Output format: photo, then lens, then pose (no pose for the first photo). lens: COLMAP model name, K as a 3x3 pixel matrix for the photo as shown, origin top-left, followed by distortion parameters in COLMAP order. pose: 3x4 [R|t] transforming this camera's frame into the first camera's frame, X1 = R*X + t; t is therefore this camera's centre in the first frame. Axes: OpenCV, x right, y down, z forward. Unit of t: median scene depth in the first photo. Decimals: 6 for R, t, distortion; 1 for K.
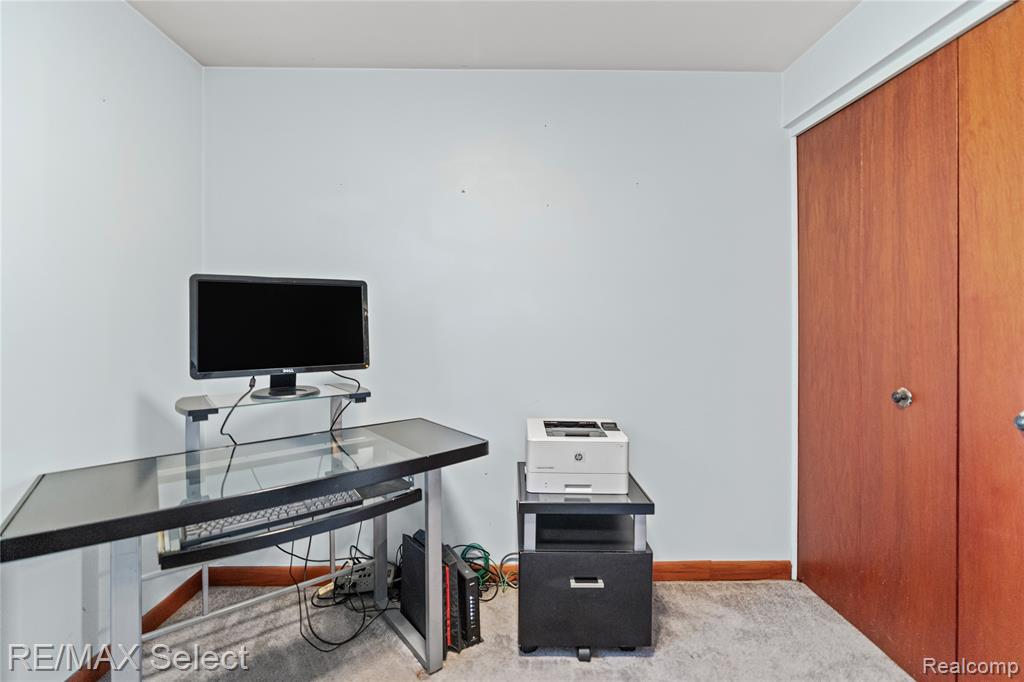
lens RADIAL K [[467.9, 0, 519.7], [0, 467.9, 326.0], [0, 0, 1]] dist [-0.013147, 0.000424]
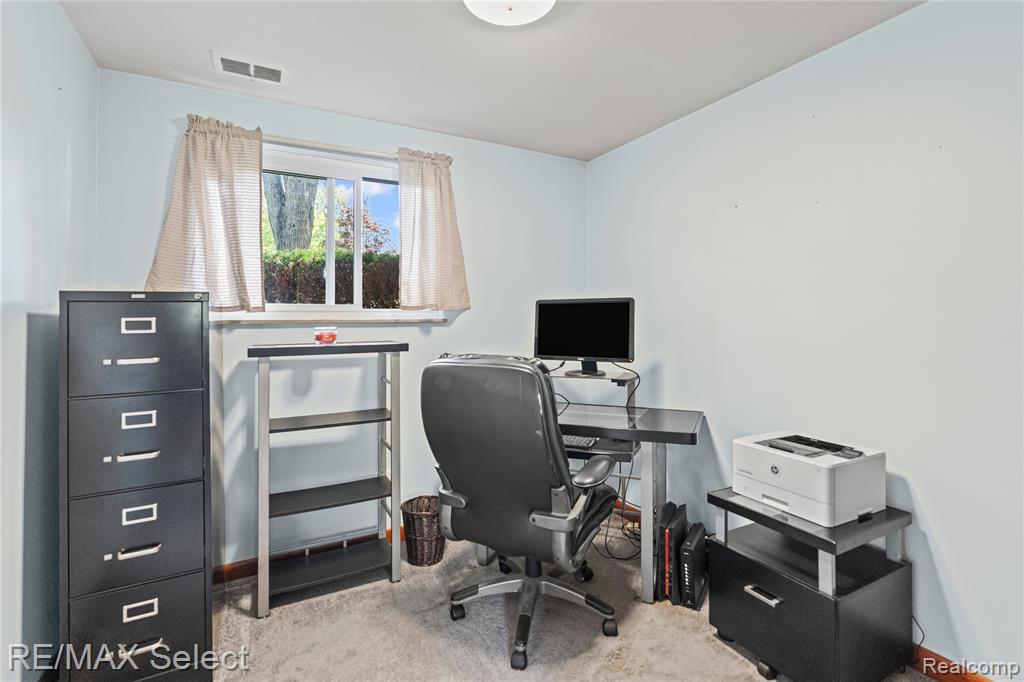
lens RADIAL K [[467.9, 0, 519.7], [0, 467.9, 326.0], [0, 0, 1]] dist [-0.013147, 0.000424]
pose [[0.479928, 0.010219, -0.877249, 0.715152], [-0.016626, 0.999859, 0.002551, -0.012755], [0.877150, 0.013360, 0.480030, 0.064814]]
